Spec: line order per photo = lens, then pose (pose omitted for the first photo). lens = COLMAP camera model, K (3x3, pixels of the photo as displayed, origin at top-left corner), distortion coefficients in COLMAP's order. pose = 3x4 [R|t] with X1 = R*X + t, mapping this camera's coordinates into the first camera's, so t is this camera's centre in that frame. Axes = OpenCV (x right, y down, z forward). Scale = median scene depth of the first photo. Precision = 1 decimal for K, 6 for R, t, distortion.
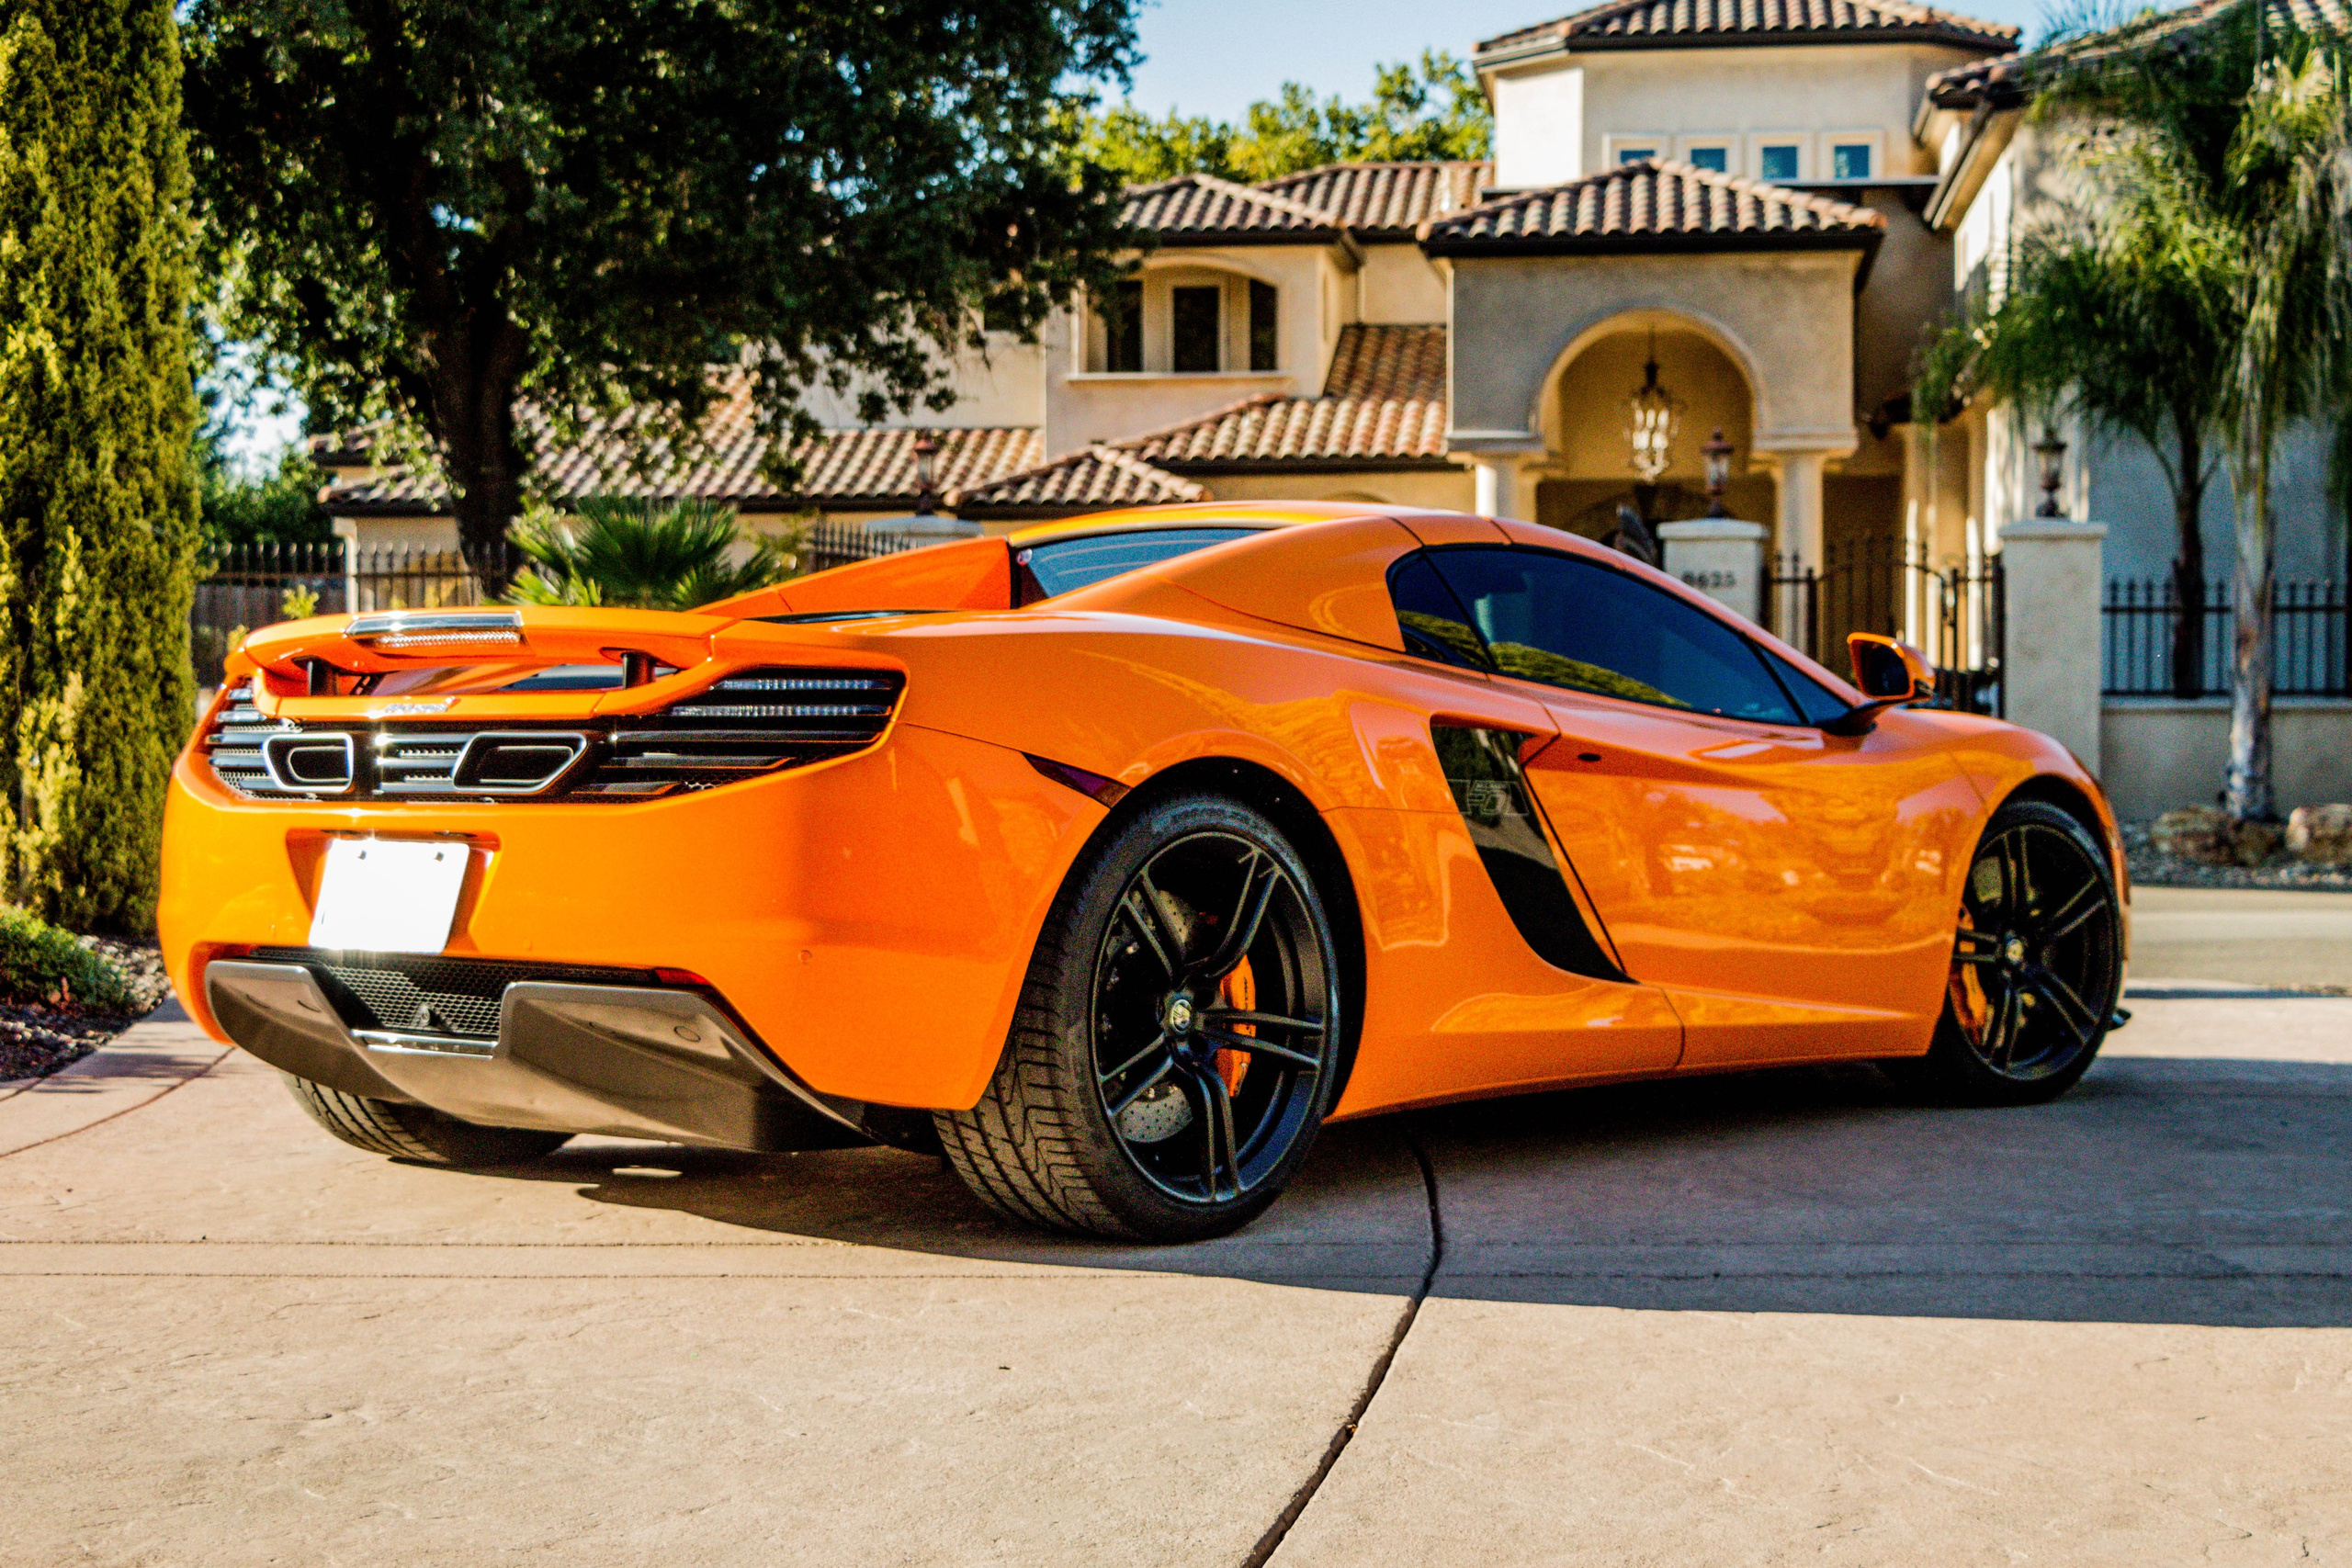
lens RADIAL K [[3671.9, 0, 1177.7], [0, 3671.9, 837.9], [0, 0, 1]] dist [0.005407, 0.131122]
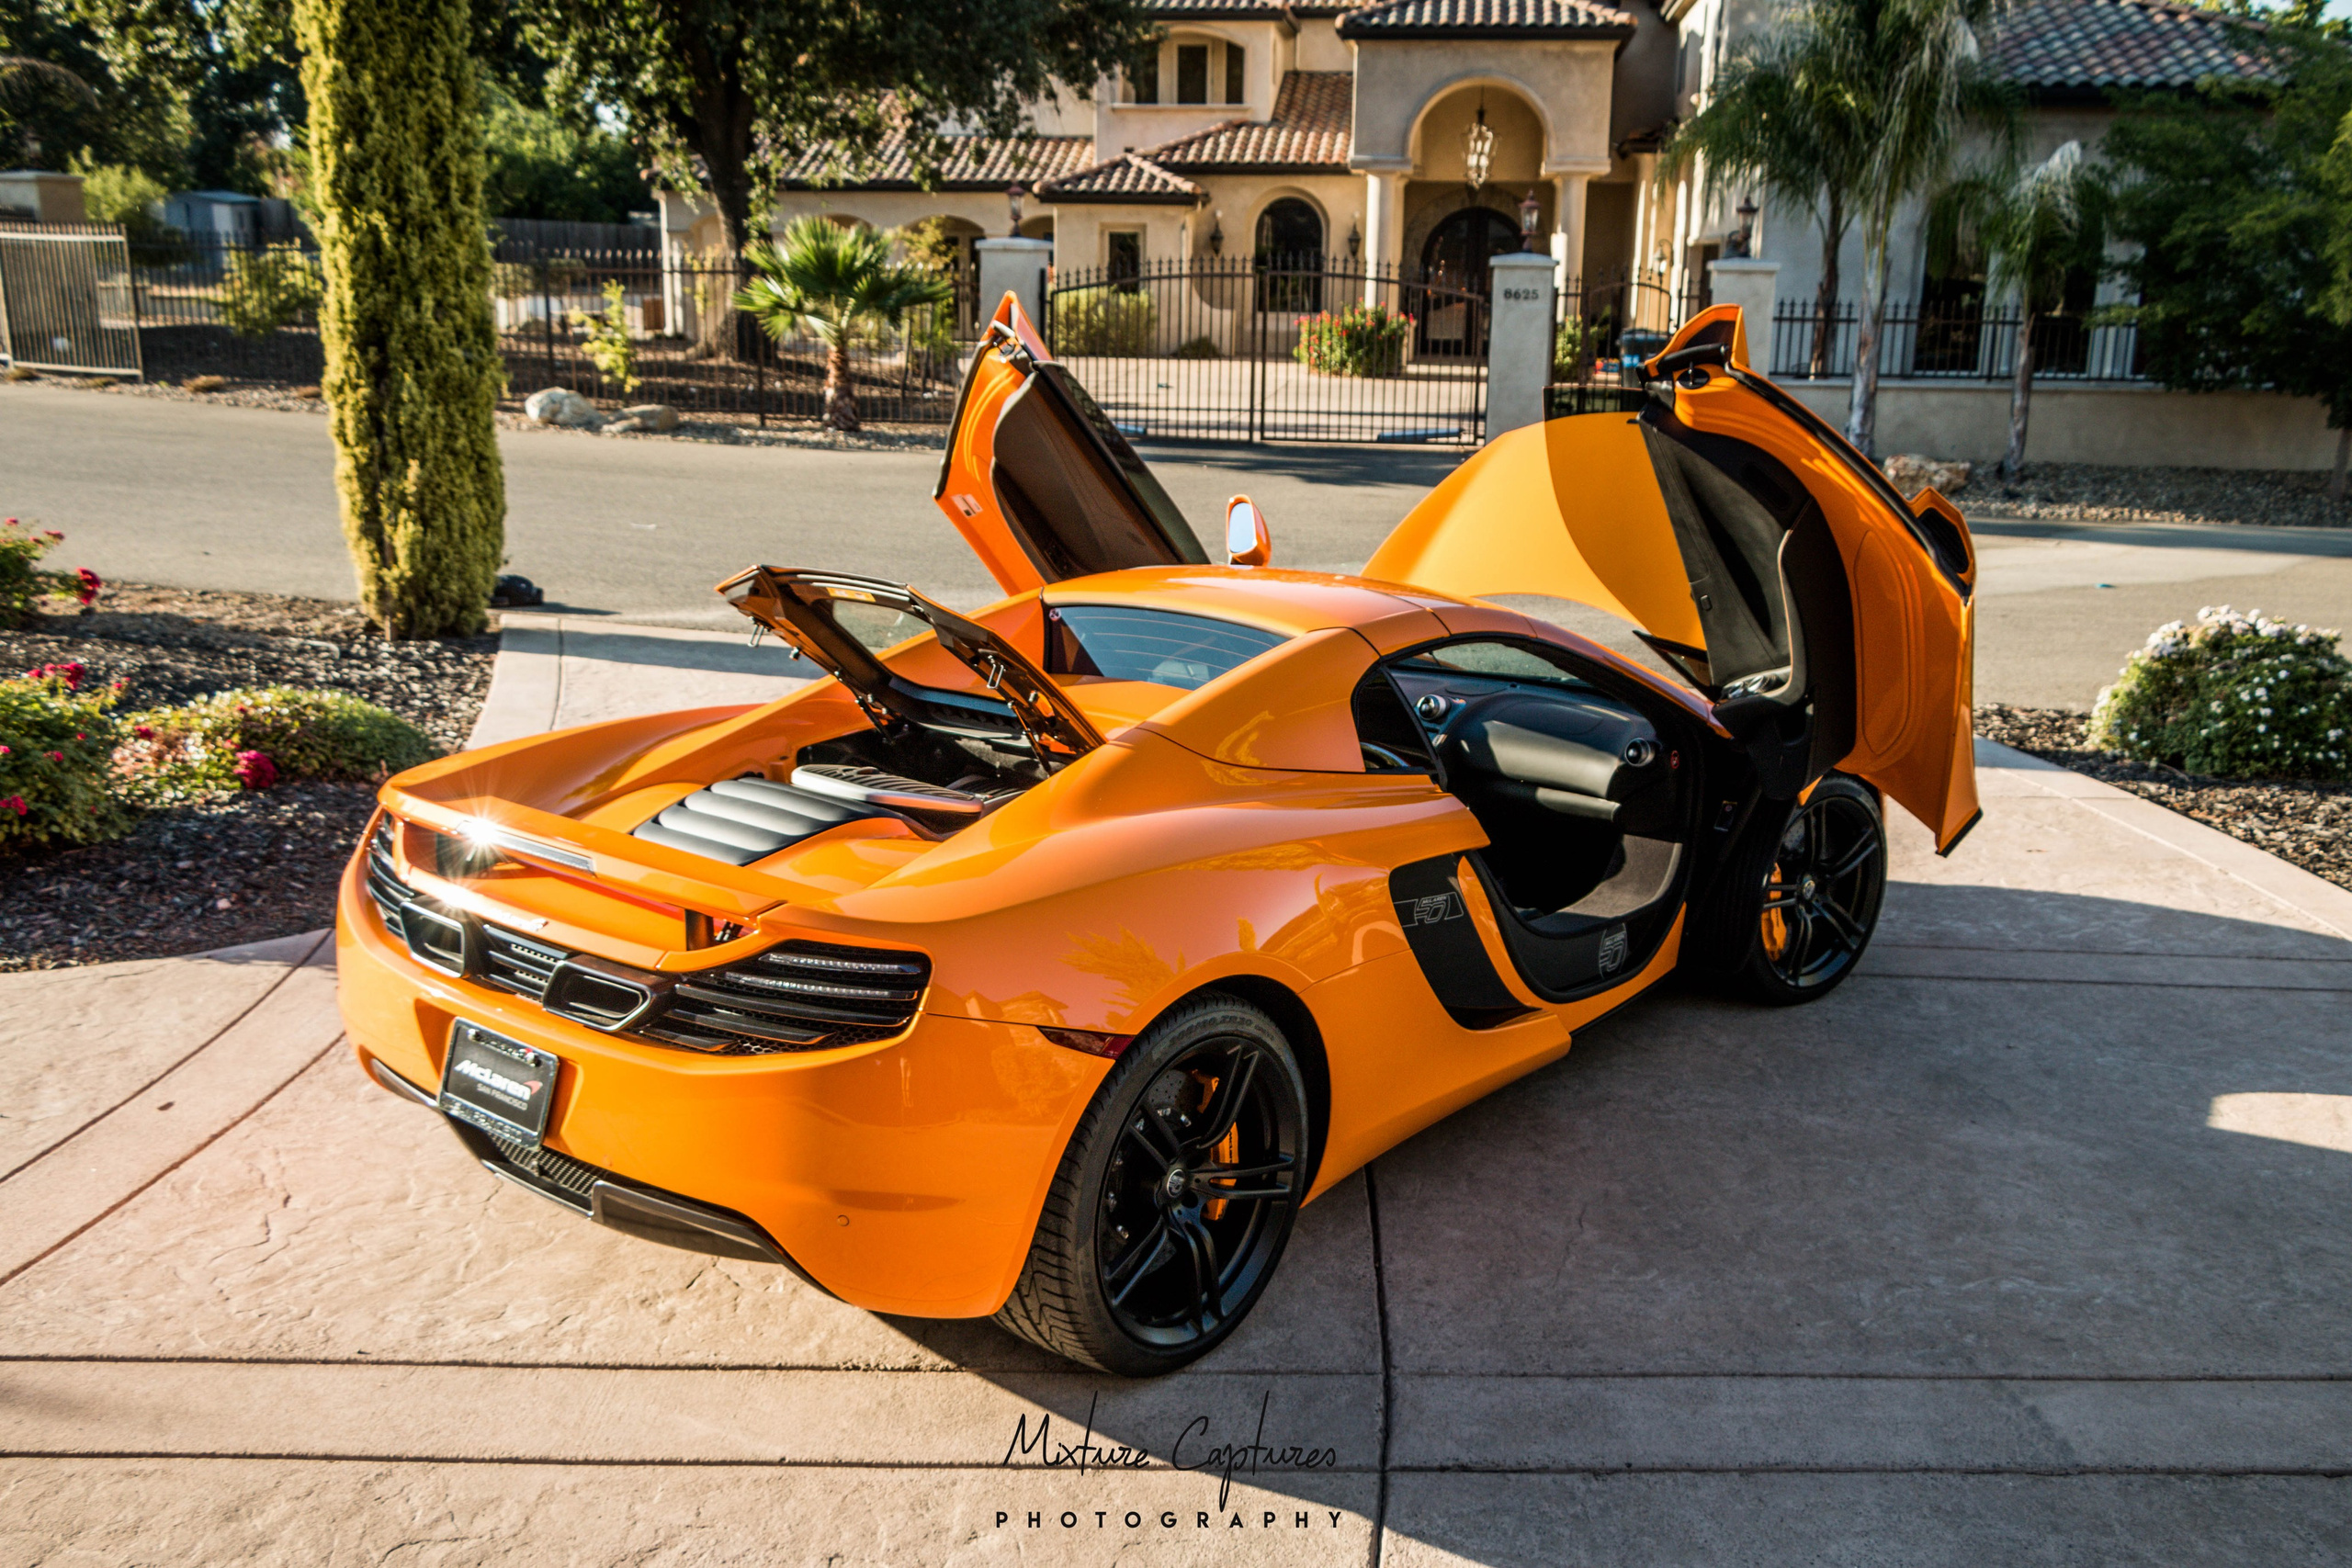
lens RADIAL K [[2108.9, 0, 1179.5], [0, 2108.9, 811.1], [0, 0, 1]] dist [-0.005217, -0.003288]
pose [[0.999895, 0.013711, 0.004663, -0.001166], [-0.014399, 0.975635, 0.218926, -0.092255], [-0.001548, -0.218970, 0.975730, 0.155927]]
